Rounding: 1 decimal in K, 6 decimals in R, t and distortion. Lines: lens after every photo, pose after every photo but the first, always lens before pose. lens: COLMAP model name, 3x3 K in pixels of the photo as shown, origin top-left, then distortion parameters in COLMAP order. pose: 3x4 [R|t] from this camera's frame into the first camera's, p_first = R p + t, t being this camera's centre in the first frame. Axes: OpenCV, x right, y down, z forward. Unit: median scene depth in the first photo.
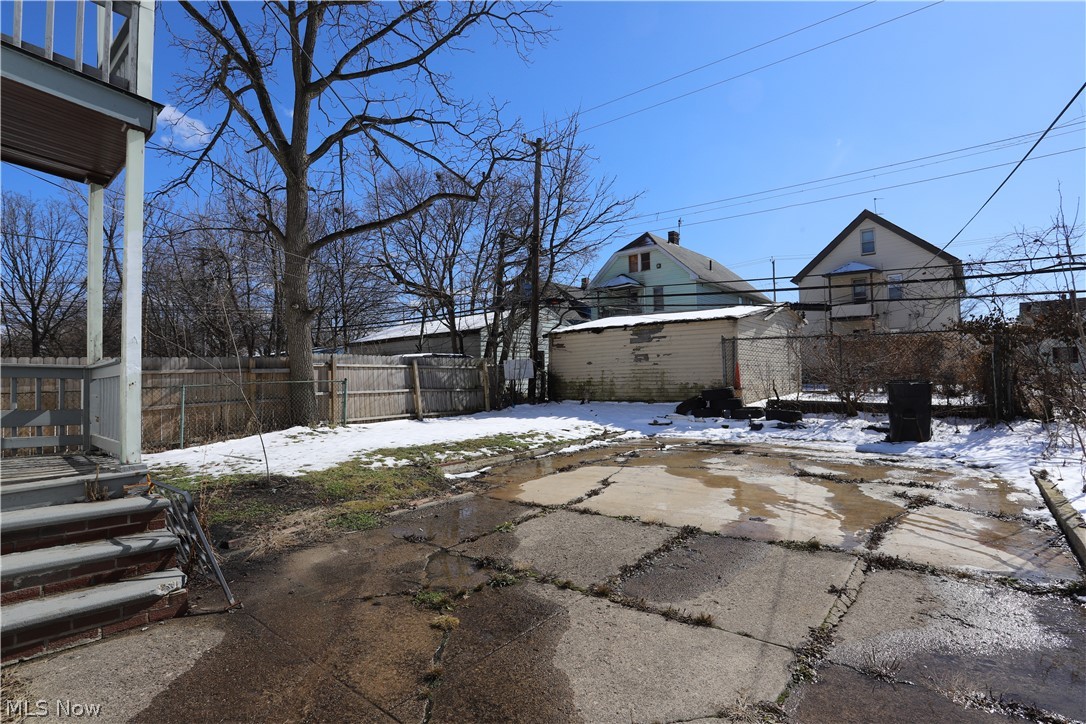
lens RADIAL K [[535.8, 0, 543.0], [0, 535.8, 362.0], [0, 0, 1]] dist [-0.085977, 0.036142]
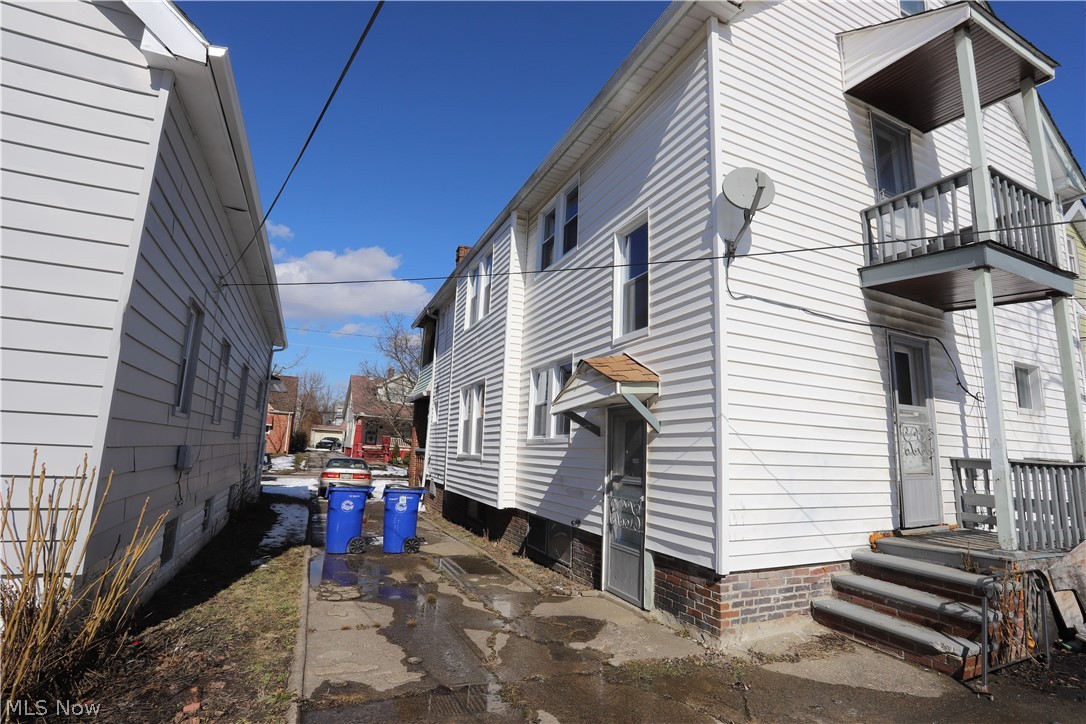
lens RADIAL K [[535.8, 0, 543.0], [0, 535.8, 362.0], [0, 0, 1]] dist [-0.085977, 0.036142]
pose [[-0.432588, -0.154933, -0.888180, 0.824238], [-0.002996, 0.985366, -0.170426, -0.021961], [0.901587, -0.071063, -0.426722, 0.657778]]
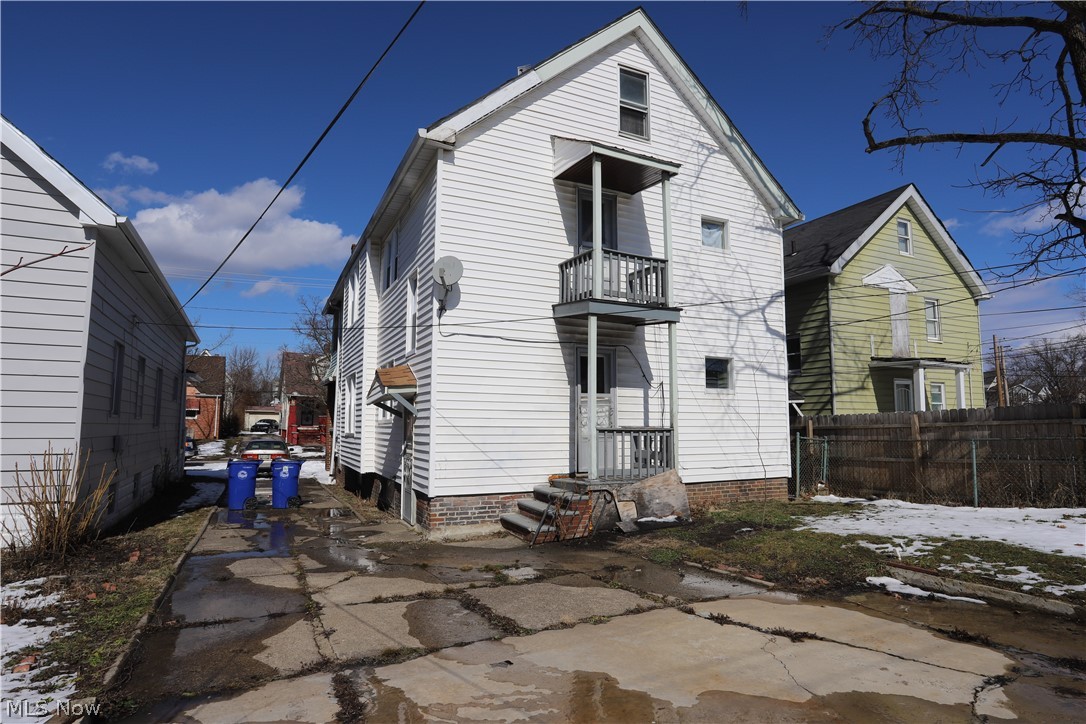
lens RADIAL K [[622.5, 0, 543.0], [0, 622.5, 362.0], [0, 0, 1]] dist [-0.071824, 0.036980]
pose [[-0.406861, -0.081902, -0.909811, 1.815807], [0.033958, 0.993928, -0.104660, -0.012885], [0.912859, -0.073477, -0.401609, 2.210876]]
